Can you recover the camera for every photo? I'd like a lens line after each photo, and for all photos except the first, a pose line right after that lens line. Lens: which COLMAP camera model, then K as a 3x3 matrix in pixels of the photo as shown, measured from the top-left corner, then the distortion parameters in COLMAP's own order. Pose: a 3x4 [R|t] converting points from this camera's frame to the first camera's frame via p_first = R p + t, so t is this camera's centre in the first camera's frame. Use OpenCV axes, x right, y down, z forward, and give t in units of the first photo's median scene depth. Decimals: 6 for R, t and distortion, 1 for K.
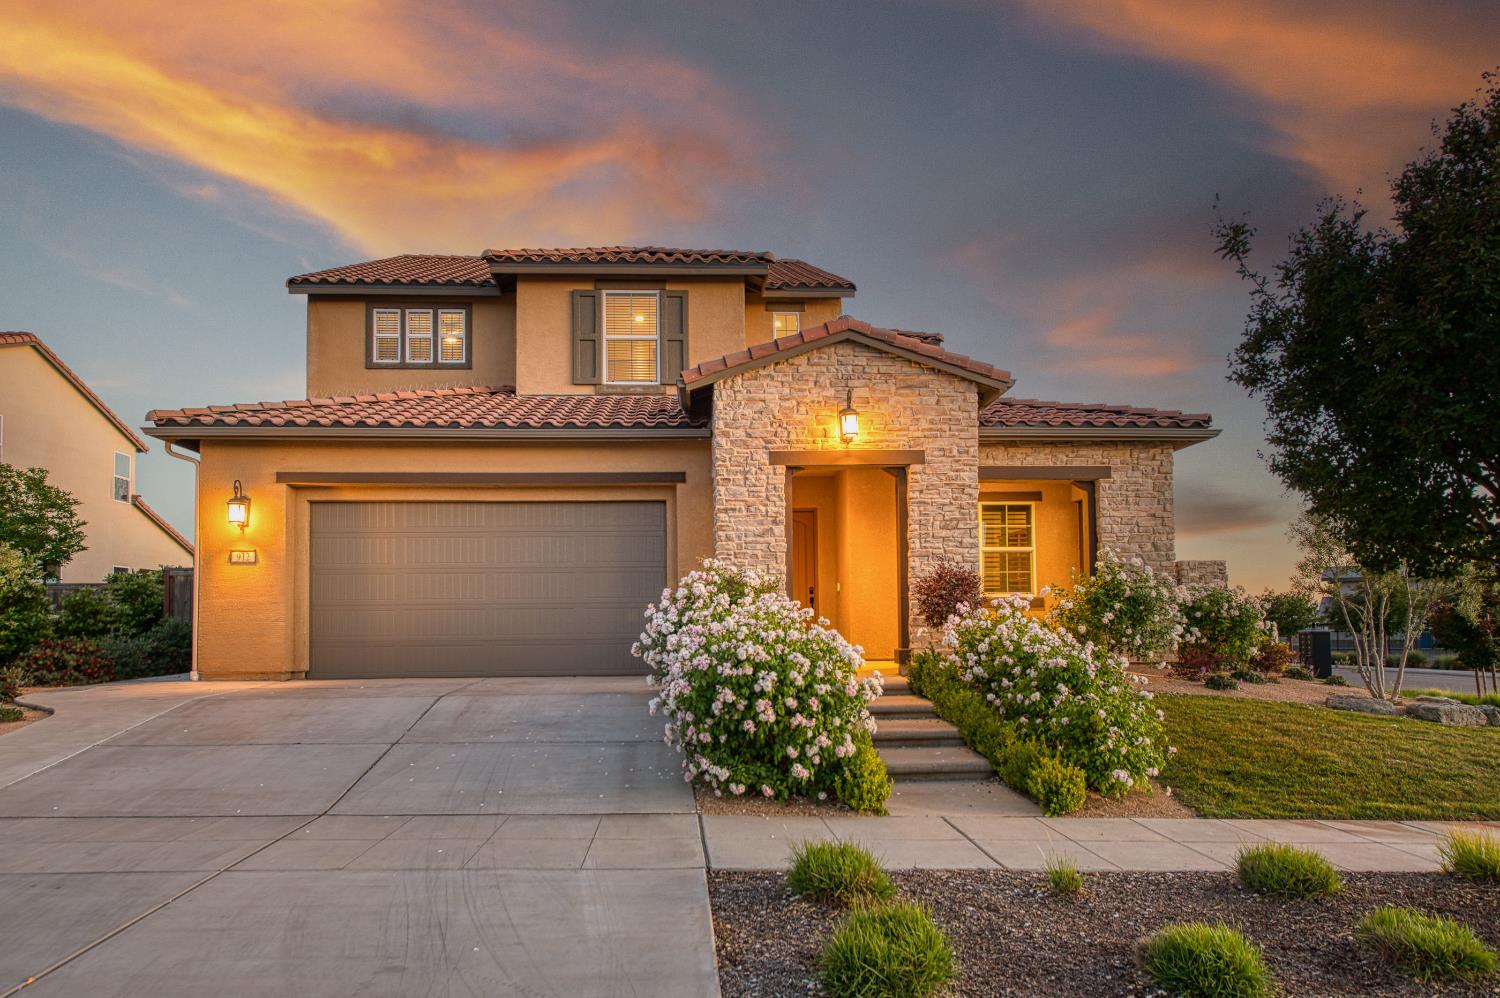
lens RADIAL K [[1063.7, 0, 742.0], [0, 1063.7, 600.3], [0, 0, 1]] dist [-0.000479, 0.001264]
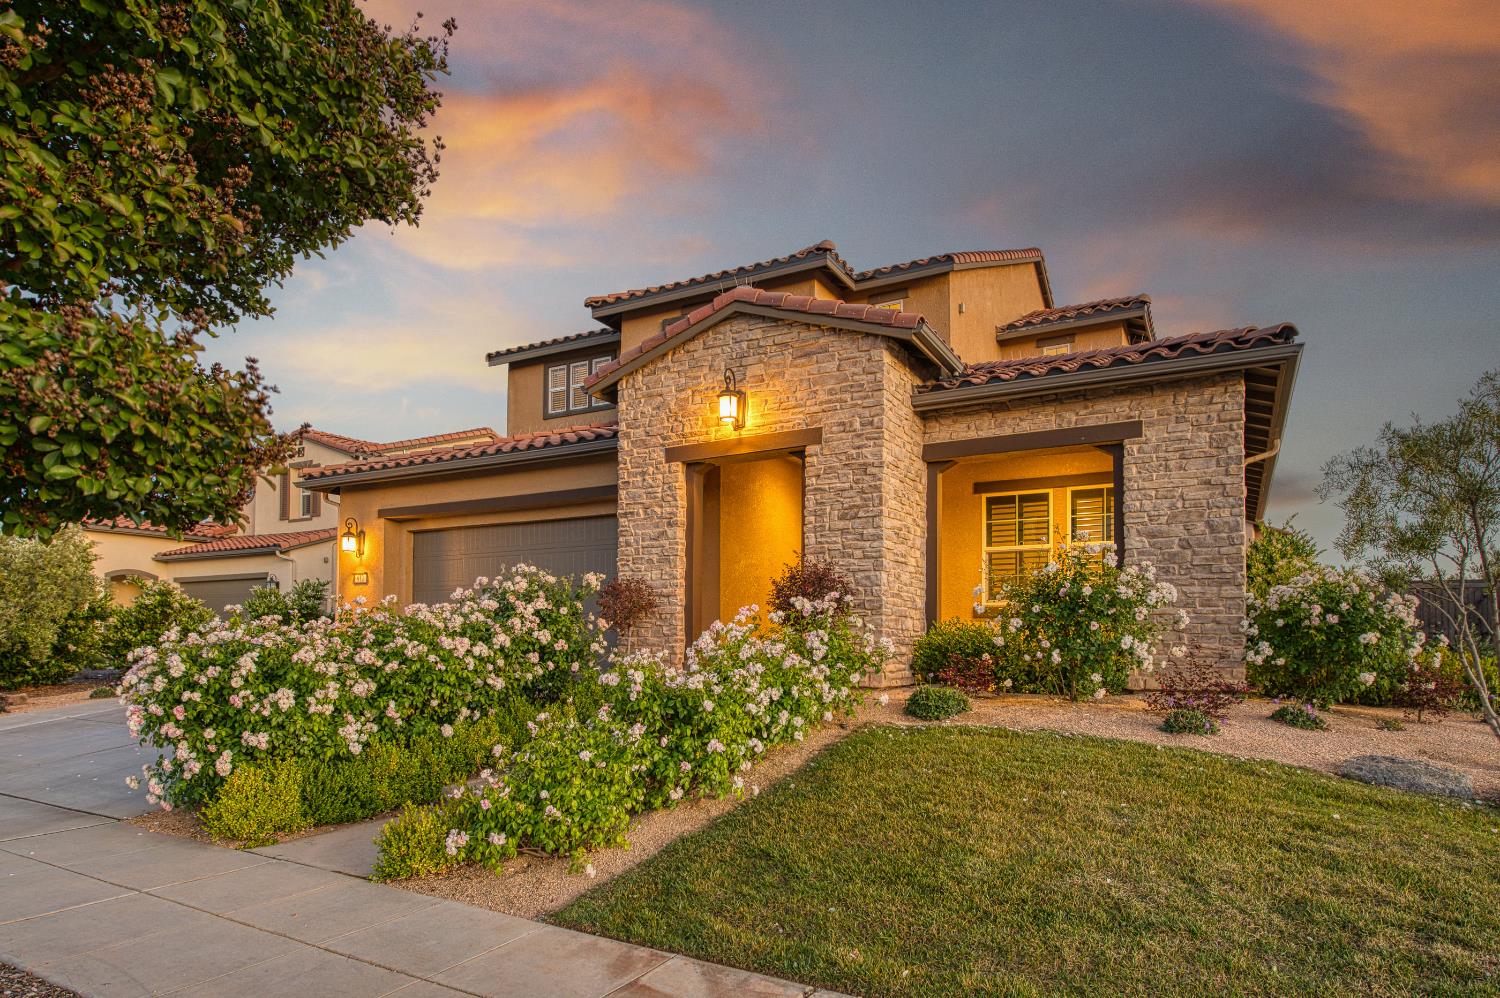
lens RADIAL K [[906.2, 0, 713.6], [0, 906.2, 627.3], [0, 0, 1]] dist [-0.003219, 0.000179]
pose [[0.835028, -0.000935, -0.550207, 0.492505], [0.003892, 0.999984, 0.004207, 0.013694], [0.550194, -0.005654, 0.835018, 0.354344]]
